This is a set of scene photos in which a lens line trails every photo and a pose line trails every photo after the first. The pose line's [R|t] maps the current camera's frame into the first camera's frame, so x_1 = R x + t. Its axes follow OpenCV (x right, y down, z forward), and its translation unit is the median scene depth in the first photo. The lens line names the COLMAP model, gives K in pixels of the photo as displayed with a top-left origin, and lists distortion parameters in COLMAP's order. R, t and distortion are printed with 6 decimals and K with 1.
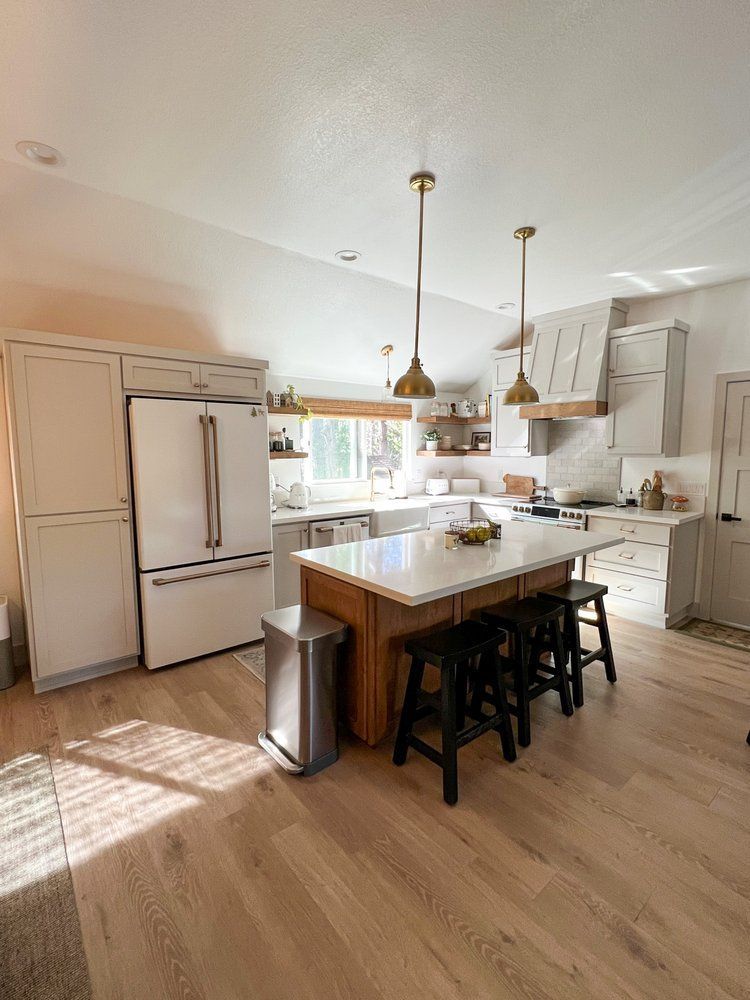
lens RADIAL K [[449.6, 0, 381.7], [0, 449.6, 493.4], [0, 0, 1]] dist [0.000247, -0.000405]
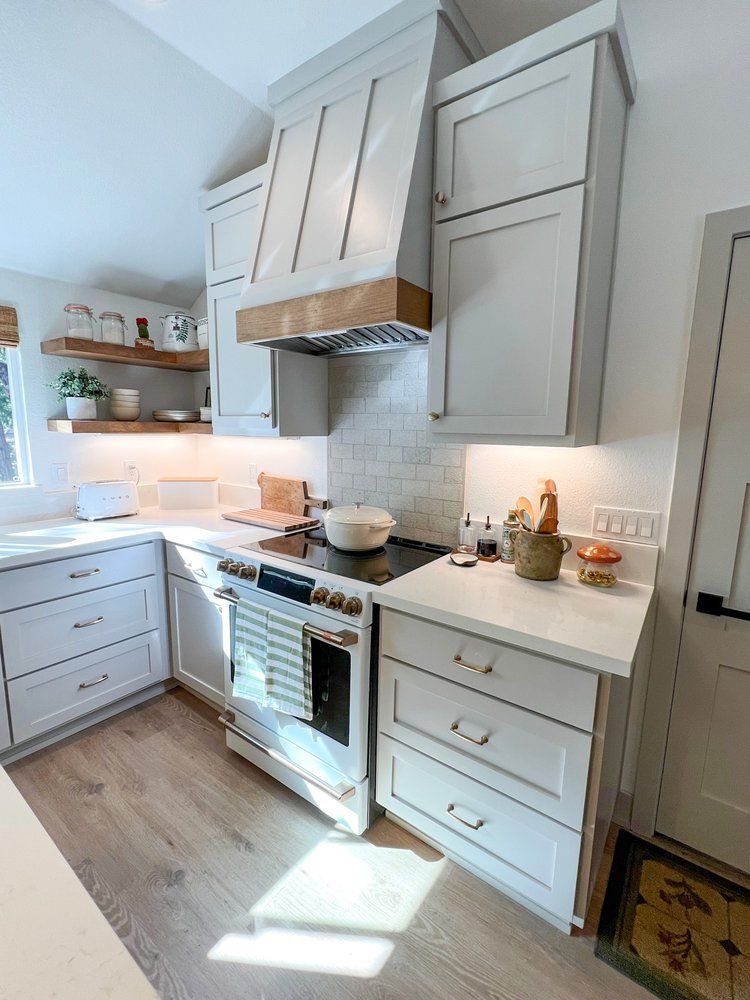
lens RADIAL K [[449.6, 0, 372.0], [0, 449.6, 492.6], [0, 0, 1]] dist [0.000247, -0.000405]
pose [[0.971162, -0.014593, 0.237975, 0.288111], [0.003622, 0.998913, 0.046473, -0.044498], [-0.238394, -0.044271, 0.970159, 0.509730]]
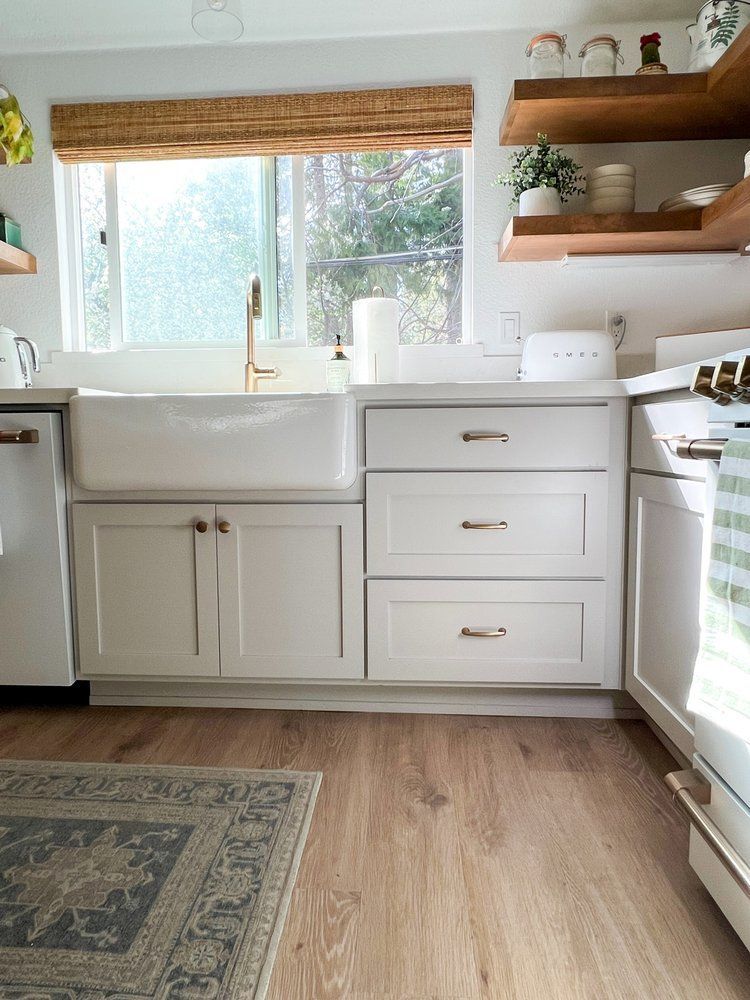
lens RADIAL K [[635.3, 0, 373.6], [0, 635.3, 497.9], [0, 0, 1]] dist [-0.001452, -0.007429]
pose [[0.730645, 0.057520, -0.680331, 0.316071], [-0.063443, 0.997853, 0.016231, 0.067528], [0.679804, 0.031303, 0.732725, 0.666992]]
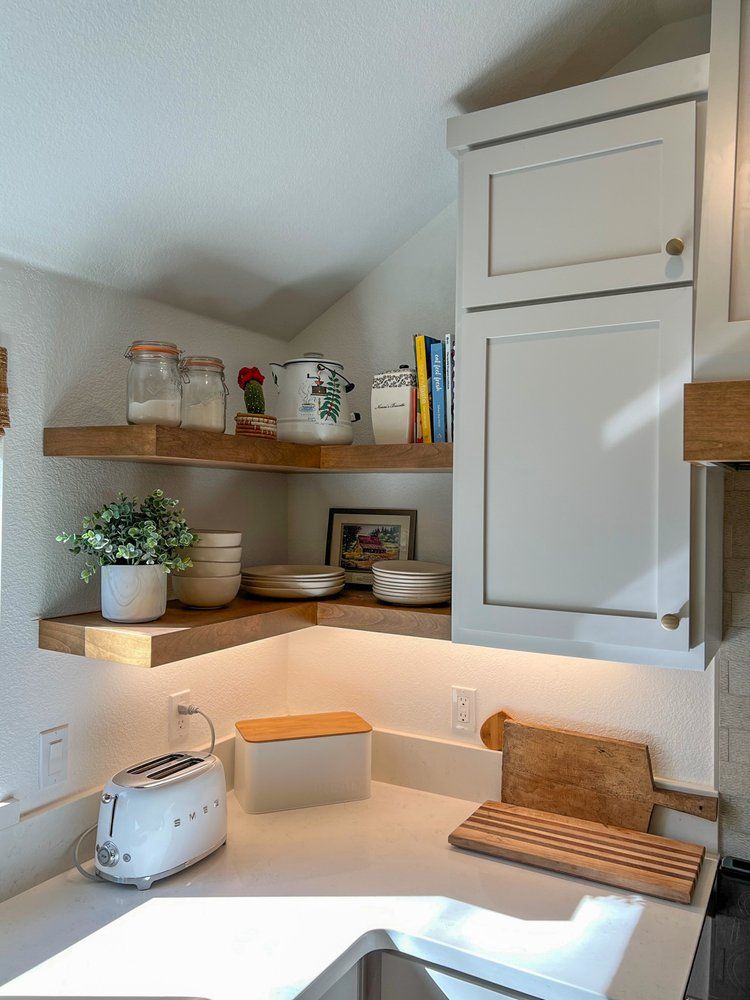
lens RADIAL K [[747.3, 0, 367.3], [0, 747.3, 484.0], [0, 0, 1]] dist [0.071766, -0.066920]
pose [[0.933950, 0.023785, 0.356612, 0.093086], [0.020446, 0.992594, -0.119749, -0.112368], [-0.356819, 0.119131, 0.926546, 0.704063]]
